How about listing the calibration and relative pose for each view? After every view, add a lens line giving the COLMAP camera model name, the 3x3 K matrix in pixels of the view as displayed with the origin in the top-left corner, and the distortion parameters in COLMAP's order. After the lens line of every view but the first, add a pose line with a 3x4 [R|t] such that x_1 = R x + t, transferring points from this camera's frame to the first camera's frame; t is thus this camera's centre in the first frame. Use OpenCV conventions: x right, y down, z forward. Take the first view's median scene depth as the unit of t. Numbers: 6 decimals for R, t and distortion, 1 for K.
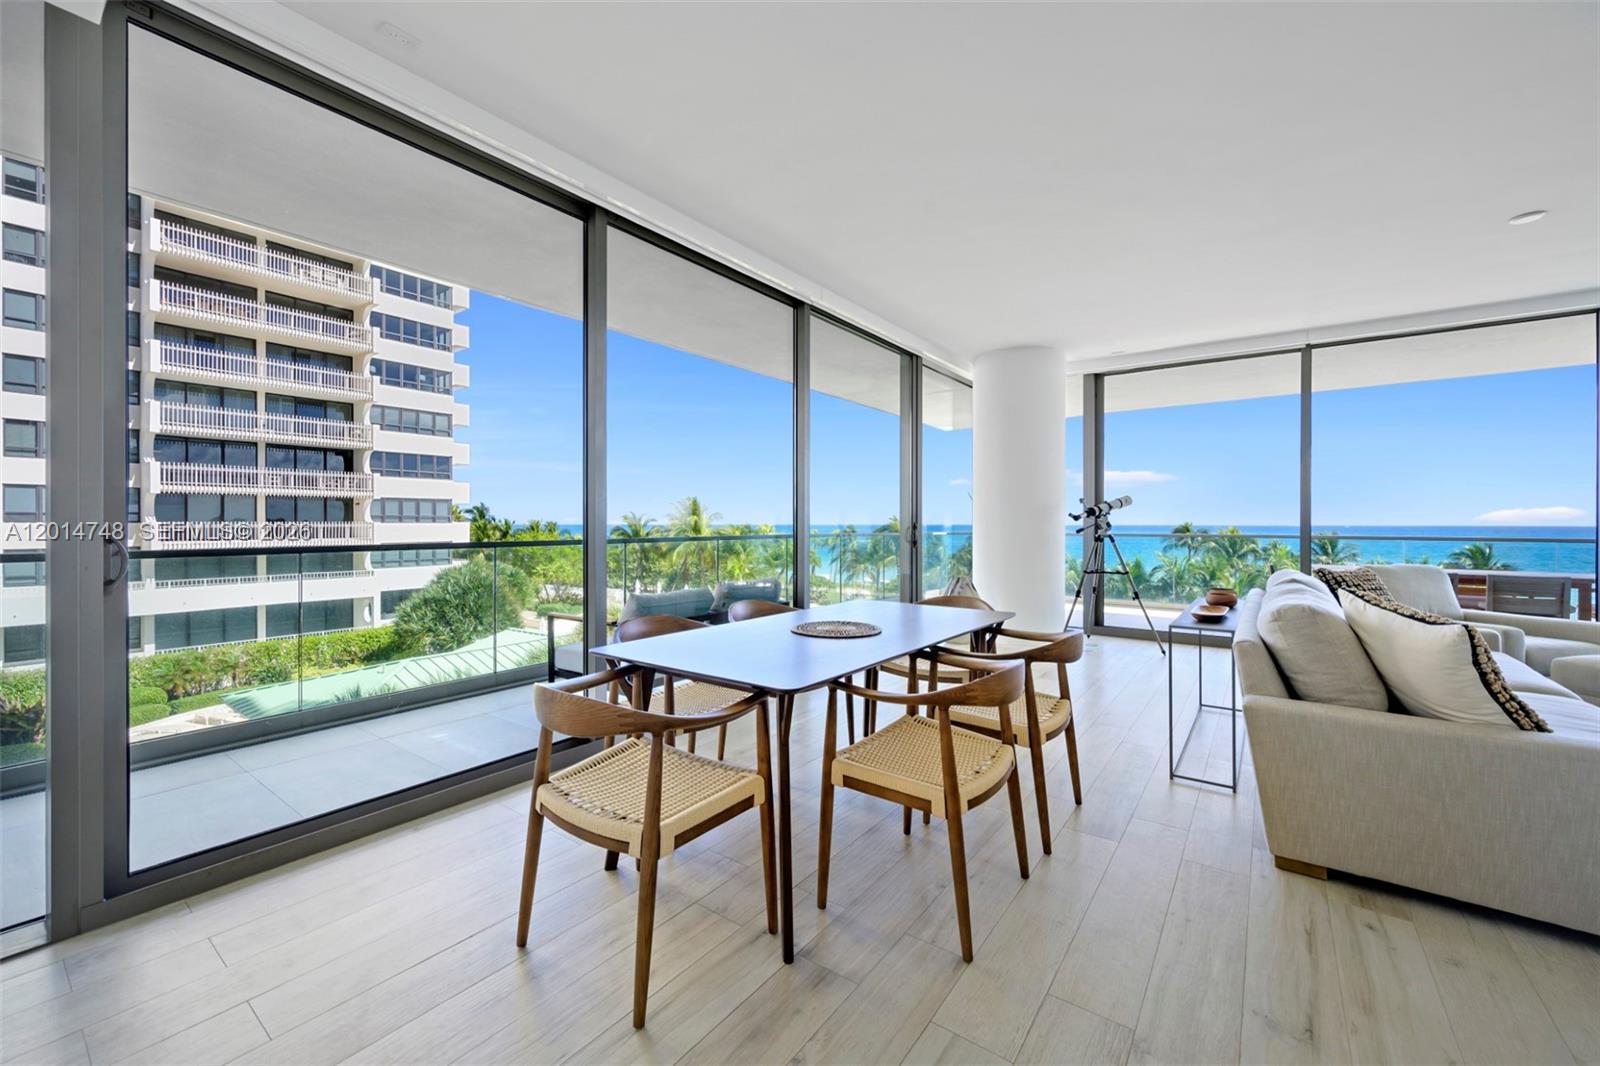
lens RADIAL K [[637.8, 0, 807.0], [0, 637.8, 513.8], [0, 0, 1]] dist [-0.001398, -0.000621]
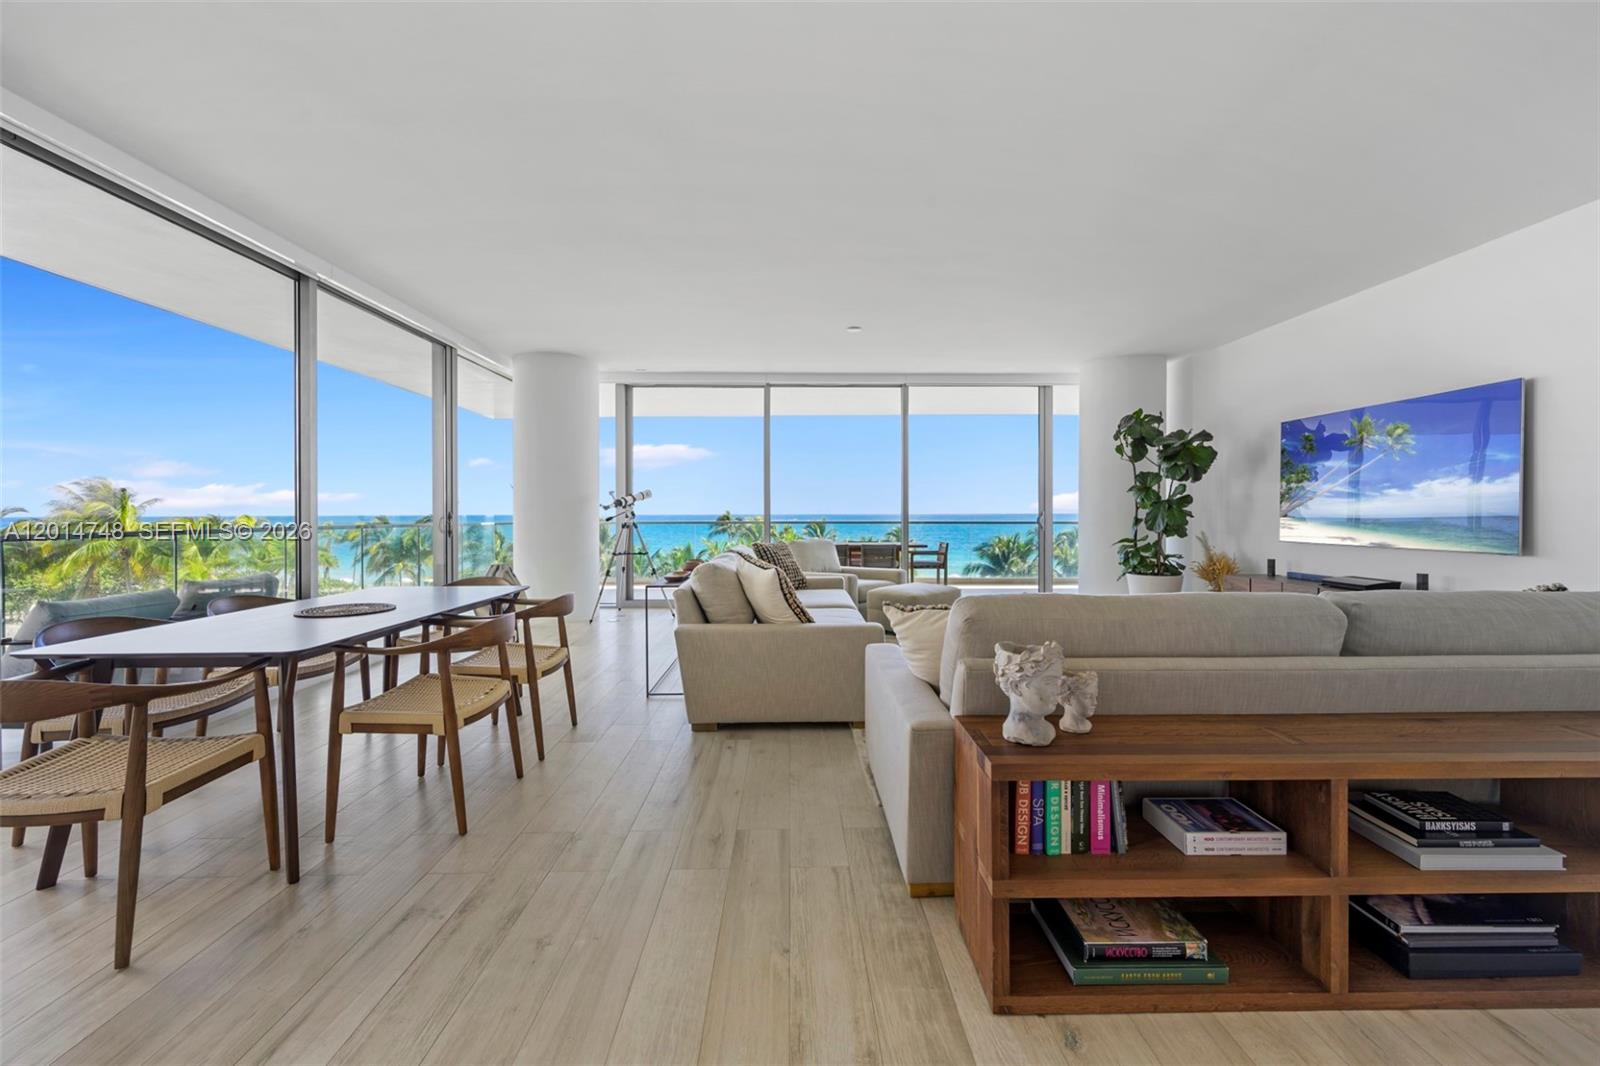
lens RADIAL K [[637.8, 0, 807.0], [0, 637.8, 513.8], [0, 0, 1]] dist [-0.001398, -0.000621]
pose [[0.791966, -0.004438, 0.610549, 0.005273], [-0.005382, 0.999884, 0.014250, -0.003528], [-0.610541, -0.014572, 0.791851, -0.380905]]
